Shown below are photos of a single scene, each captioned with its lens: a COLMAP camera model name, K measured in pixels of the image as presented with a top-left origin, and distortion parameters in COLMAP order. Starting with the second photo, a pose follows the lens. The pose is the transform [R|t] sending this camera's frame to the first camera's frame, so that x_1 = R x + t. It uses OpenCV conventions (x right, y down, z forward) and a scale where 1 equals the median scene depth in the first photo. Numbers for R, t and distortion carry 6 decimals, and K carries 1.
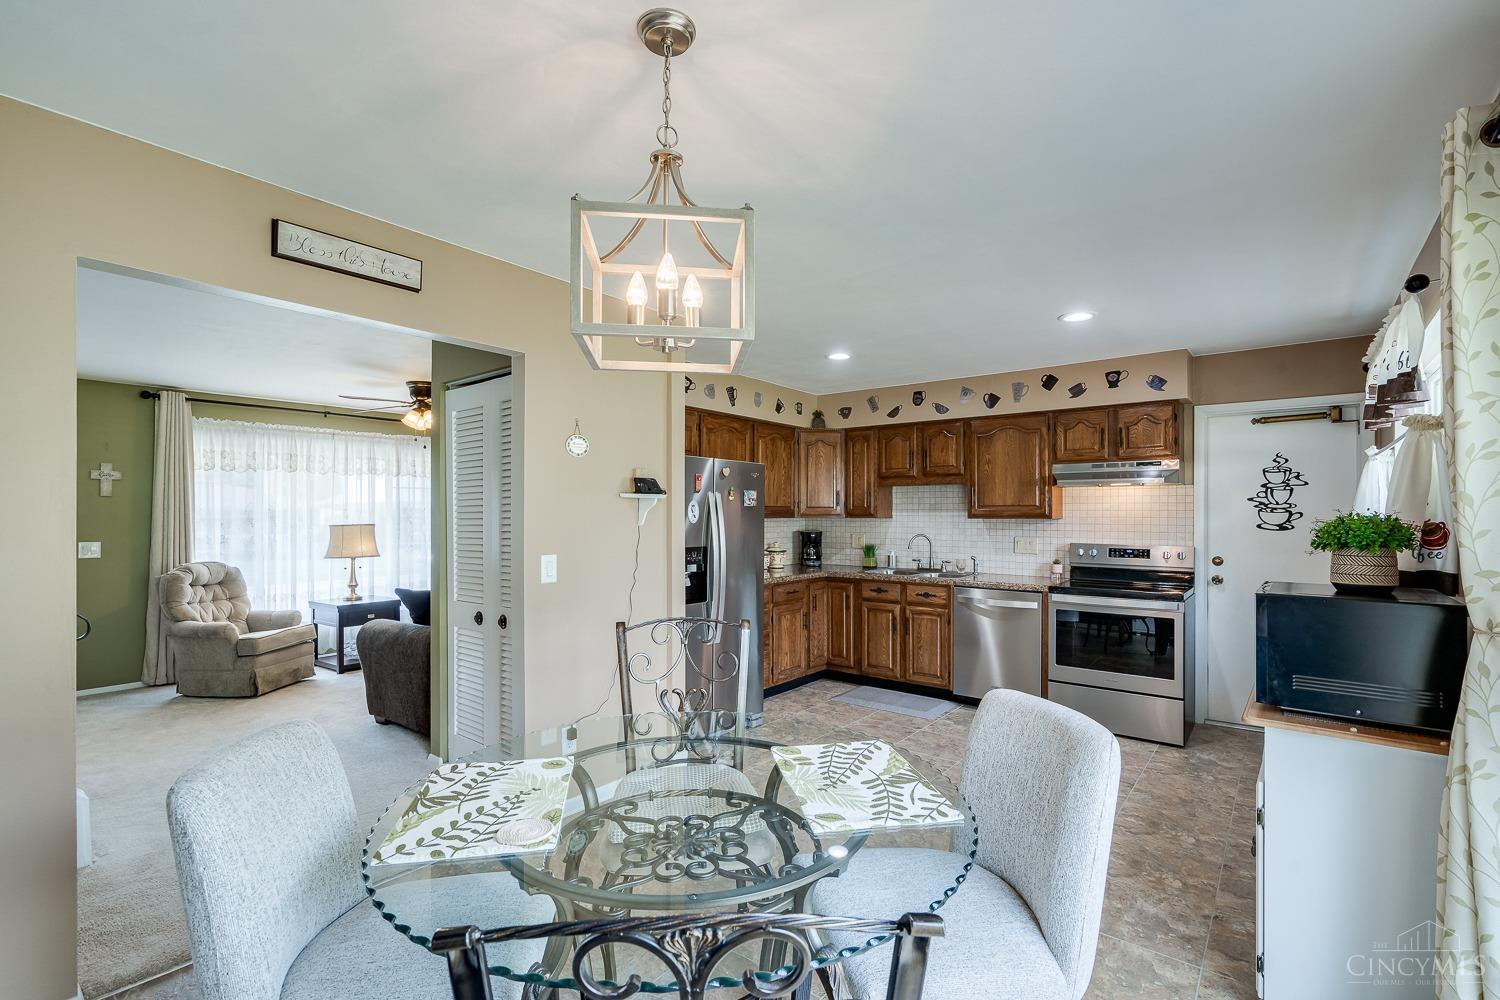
lens RADIAL K [[681.6, 0, 744.8], [0, 681.6, 511.5], [0, 0, 1]] dist [-0.006788, 0.003806]
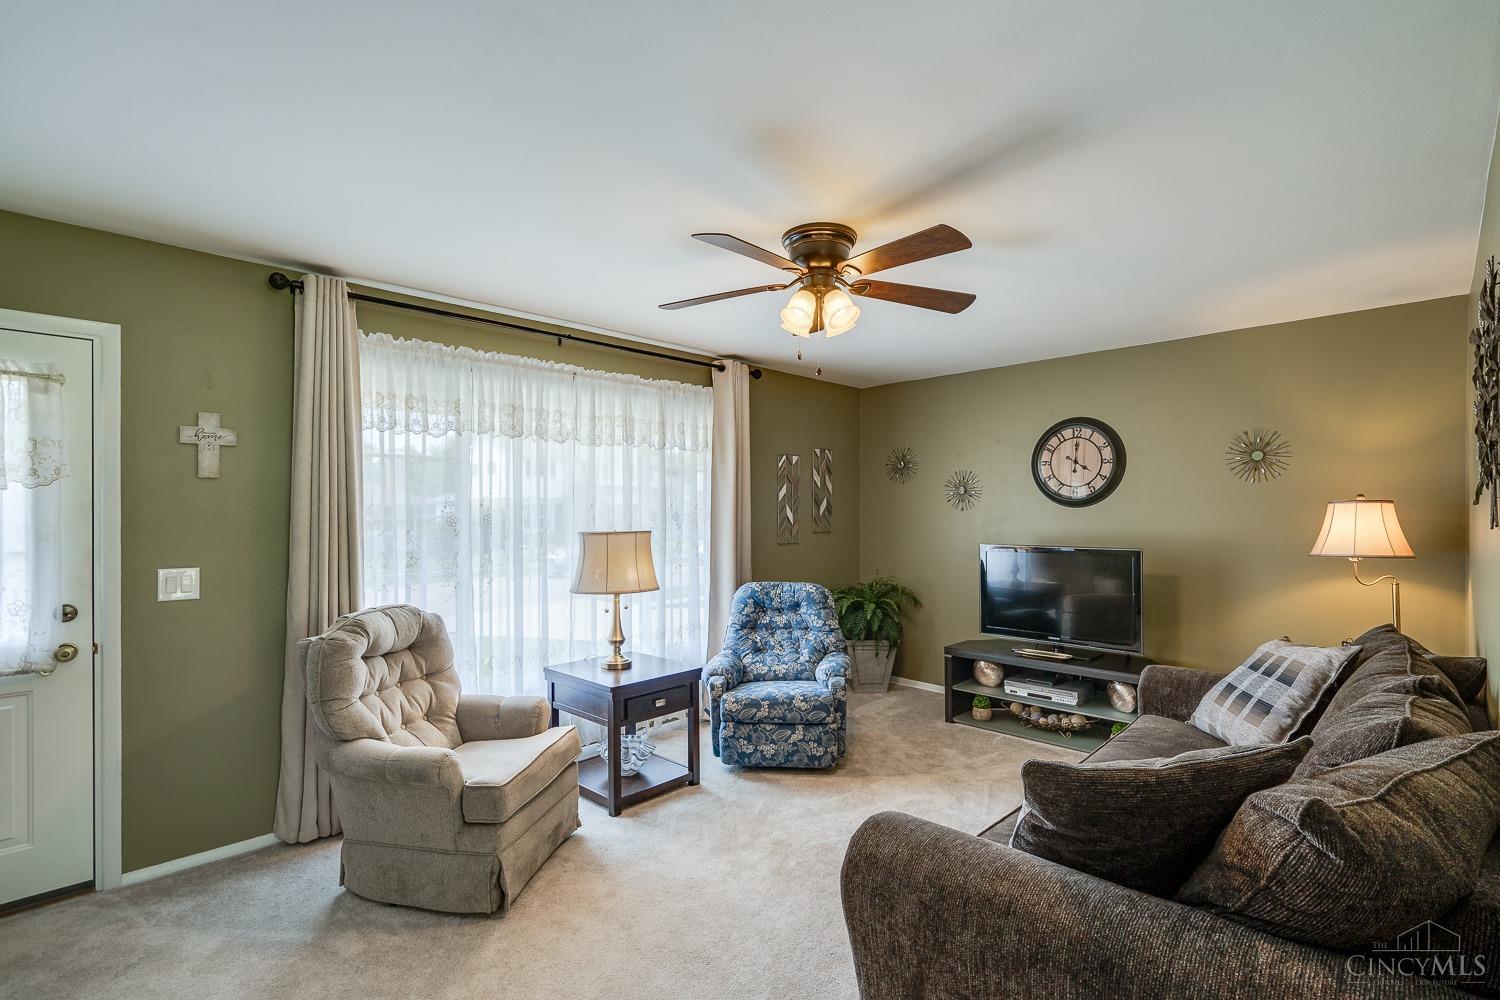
lens RADIAL K [[681.6, 0, 747.6], [0, 681.6, 513.5], [0, 0, 1]] dist [-0.006788, 0.003806]
pose [[0.993198, 0.001366, -0.116433, -0.513372], [-0.000392, 0.999965, 0.008385, -0.000443], [0.116440, -0.008282, 0.993163, 0.579668]]
